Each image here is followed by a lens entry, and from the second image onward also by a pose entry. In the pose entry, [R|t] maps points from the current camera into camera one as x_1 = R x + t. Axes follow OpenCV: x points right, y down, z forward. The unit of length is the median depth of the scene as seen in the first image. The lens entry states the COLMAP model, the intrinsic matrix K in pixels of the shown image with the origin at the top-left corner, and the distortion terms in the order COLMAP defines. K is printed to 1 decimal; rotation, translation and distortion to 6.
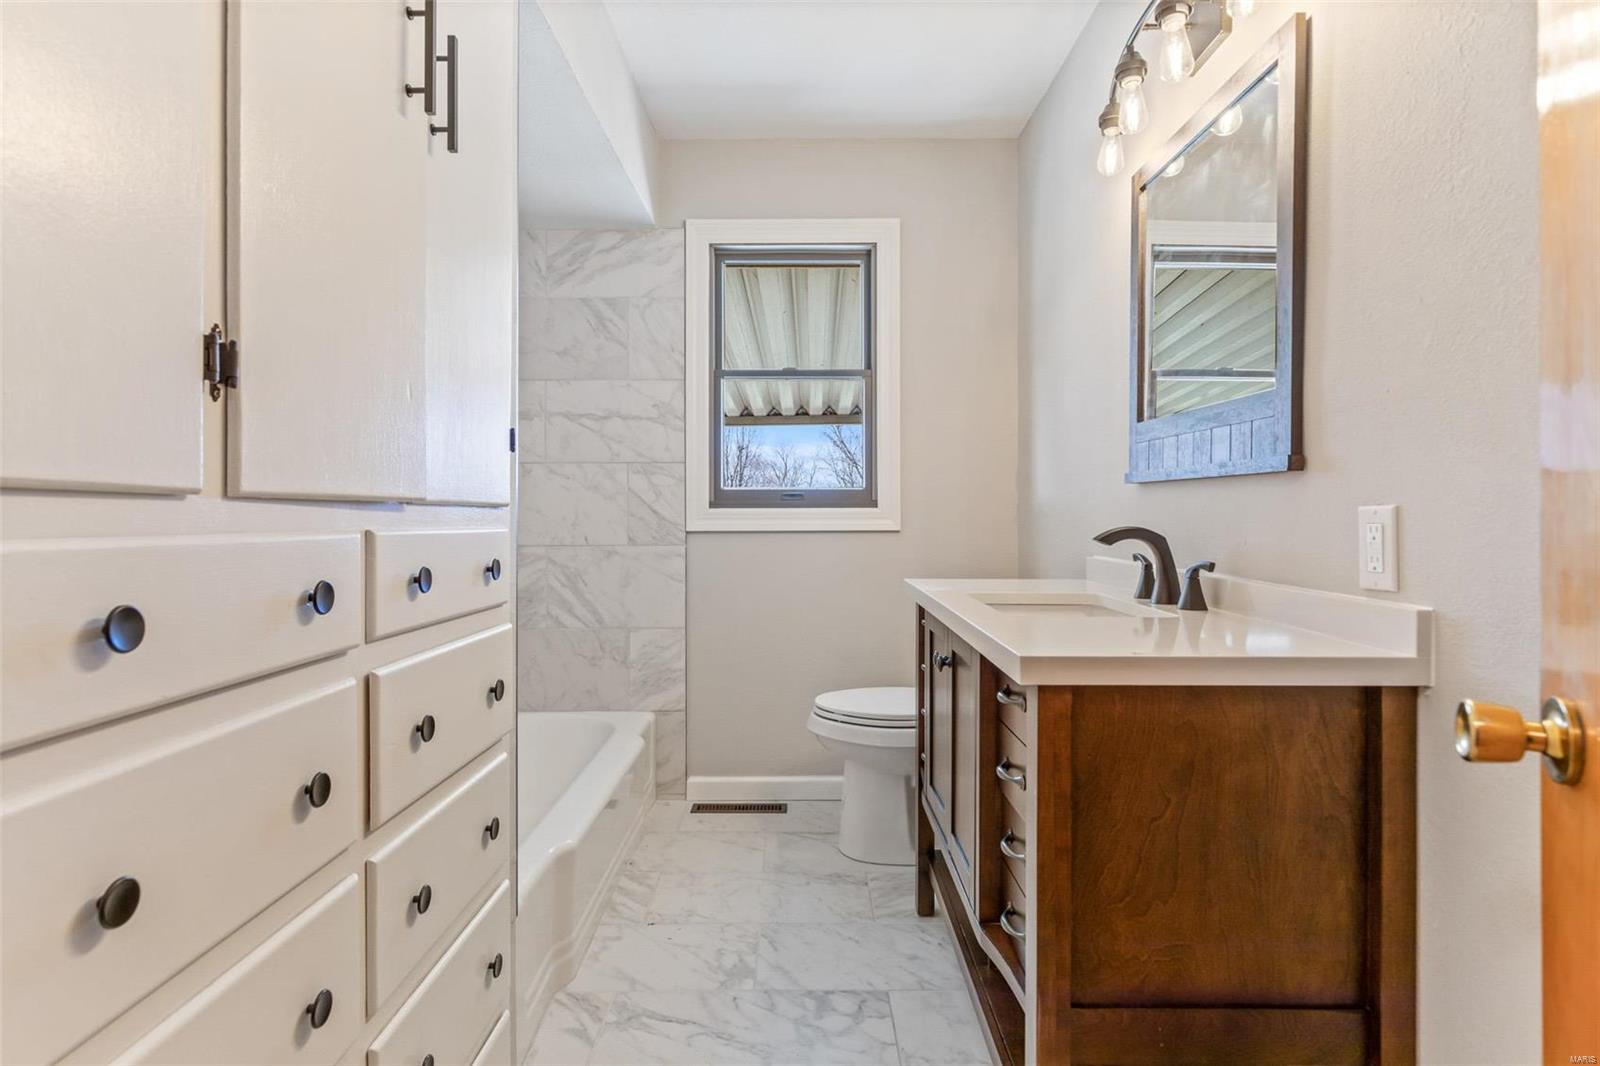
lens RADIAL K [[829.0, 0, 801.3], [0, 829.0, 523.9], [0, 0, 1]] dist [-0.006550, 0.000211]
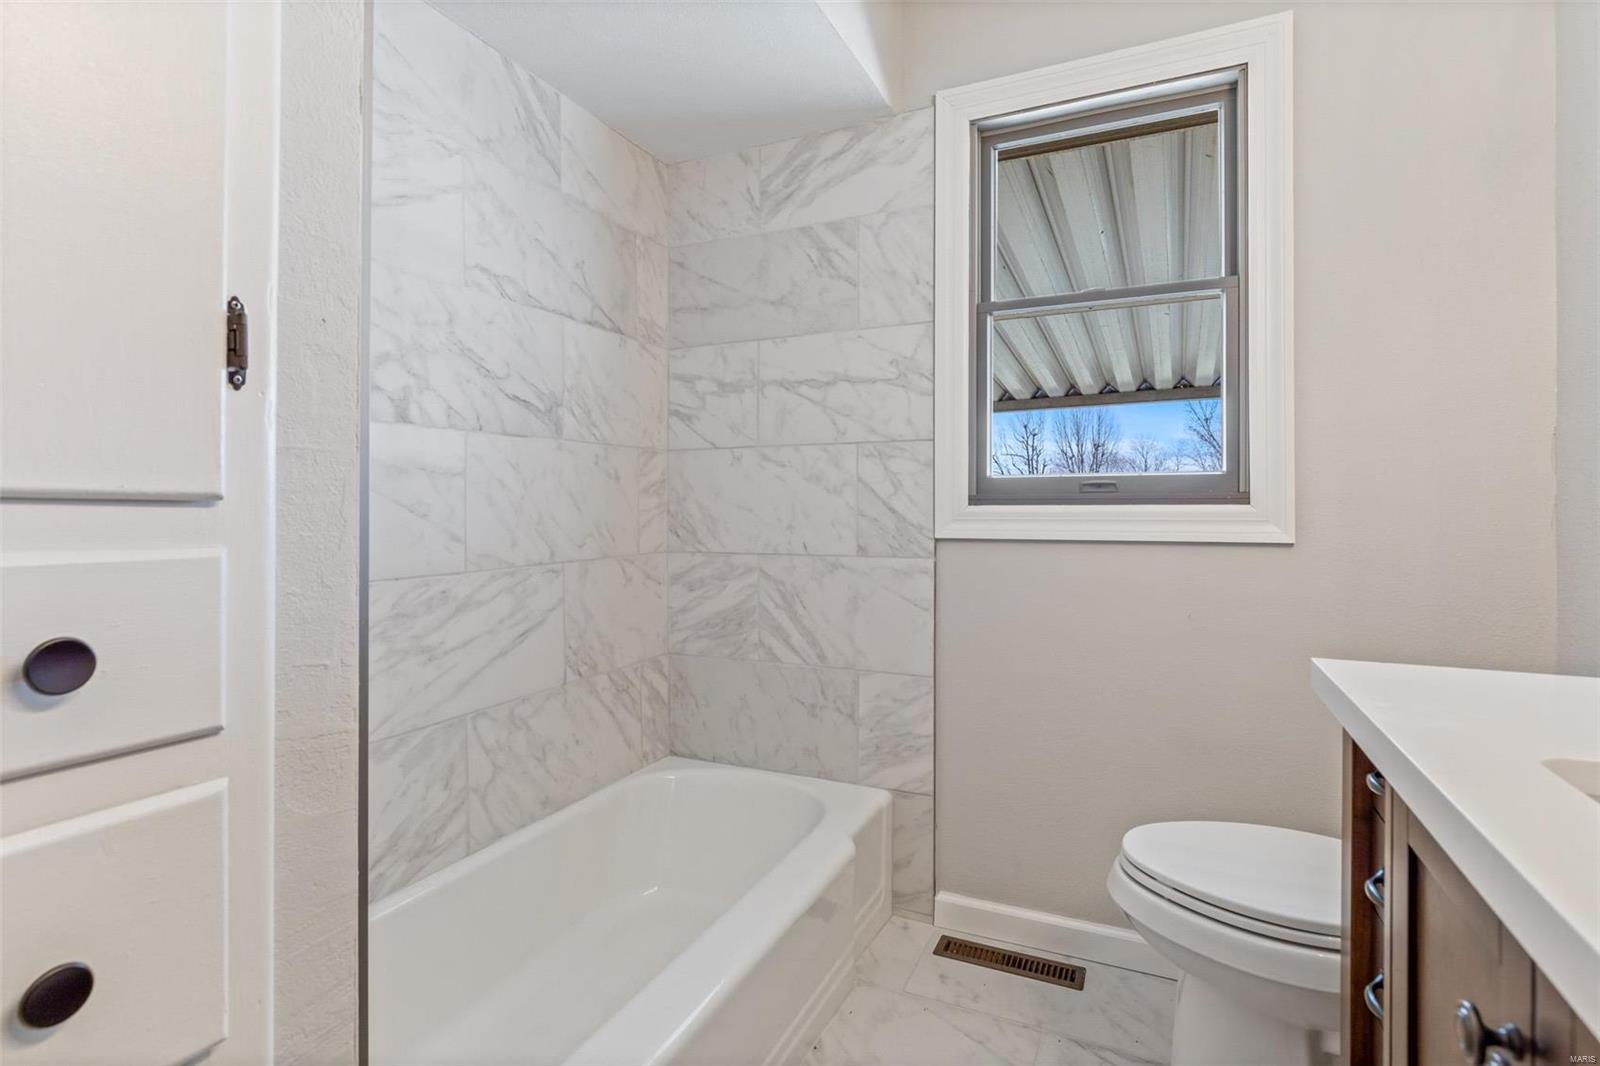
lens RADIAL K [[786.3, 0, 802.2], [0, 786.3, 511.6], [0, 0, 1]] dist [-0.002536, 0.000008]
pose [[0.908741, 0.002497, -0.417352, 0.035372], [-0.007539, 0.999917, -0.010432, -0.005811], [0.417292, 0.012626, 0.908685, 0.351120]]
